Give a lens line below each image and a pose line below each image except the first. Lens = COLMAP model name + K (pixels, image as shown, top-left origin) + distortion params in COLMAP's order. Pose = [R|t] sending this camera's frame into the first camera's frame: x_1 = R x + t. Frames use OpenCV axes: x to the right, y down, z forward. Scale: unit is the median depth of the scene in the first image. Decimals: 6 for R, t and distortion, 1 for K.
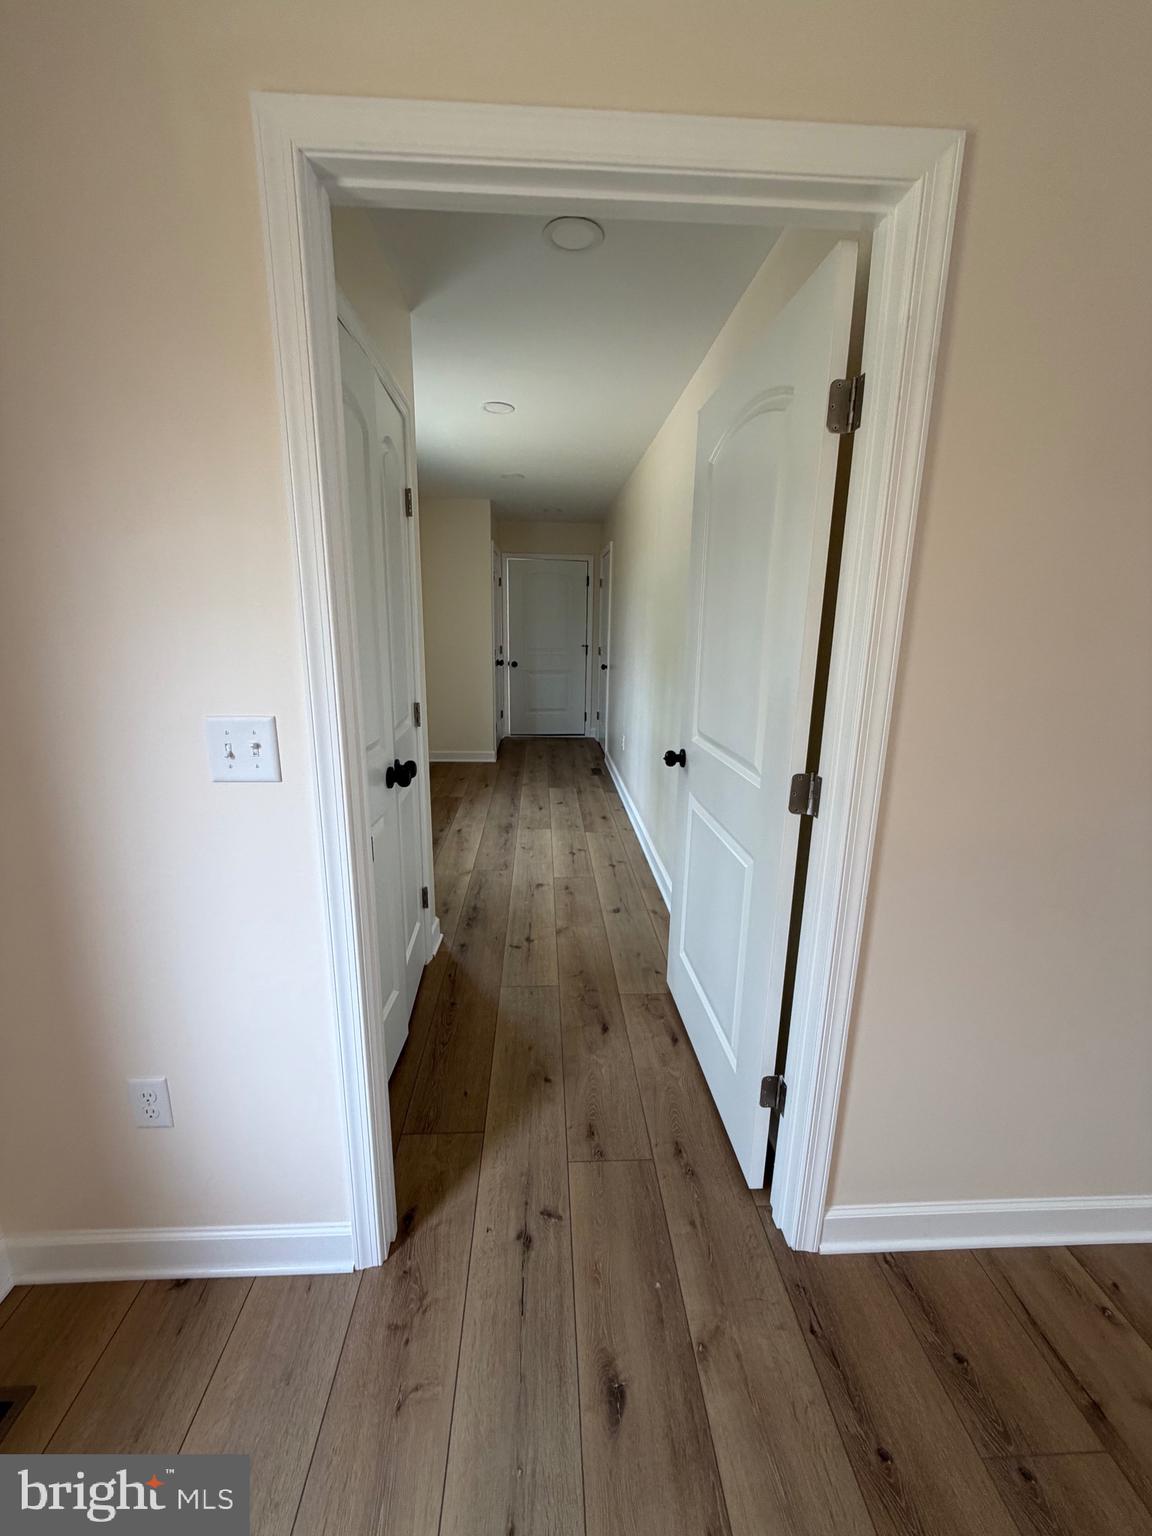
lens RADIAL K [[617.4, 0, 578.0], [0, 617.4, 767.3], [0, 0, 1]] dist [-0.000789, 0.000212]
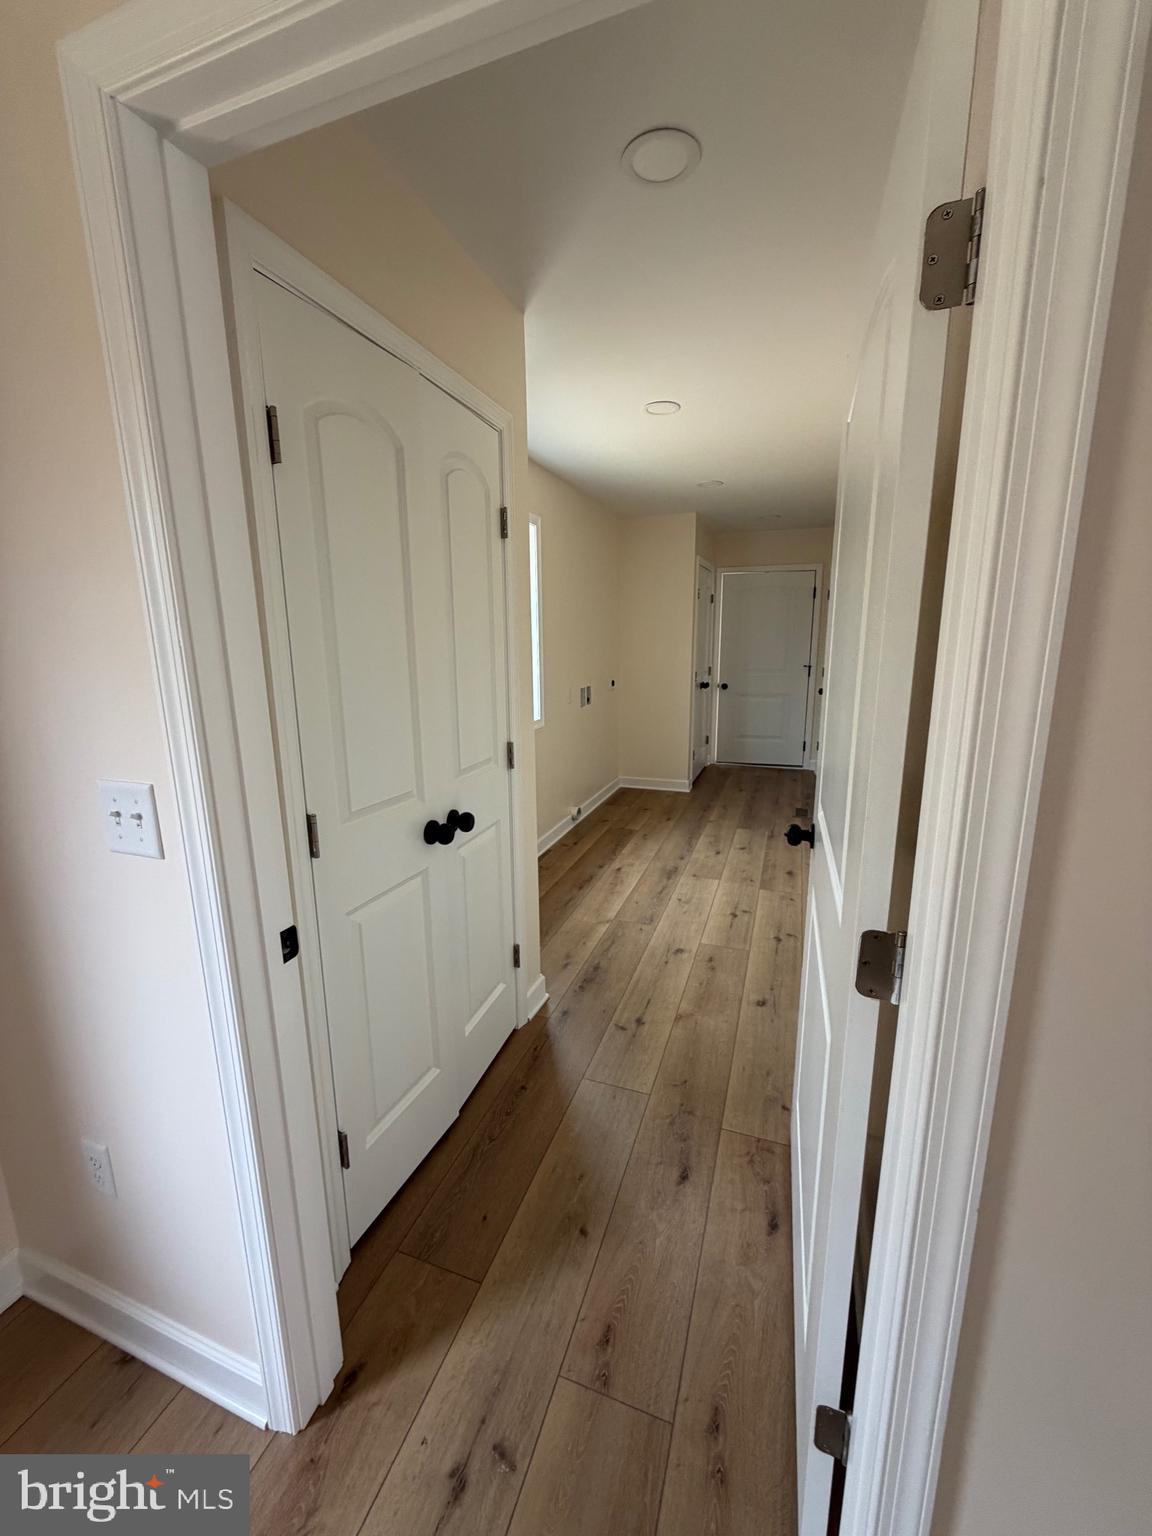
lens RADIAL K [[617.4, 0, 572.7], [0, 617.4, 766.4], [0, 0, 1]] dist [-0.000789, 0.000212]
pose [[0.918582, 0.057110, -0.391083, 0.138144], [-0.067485, 0.997638, -0.012823, -0.049511], [0.389427, 0.038171, 0.920266, 0.159938]]
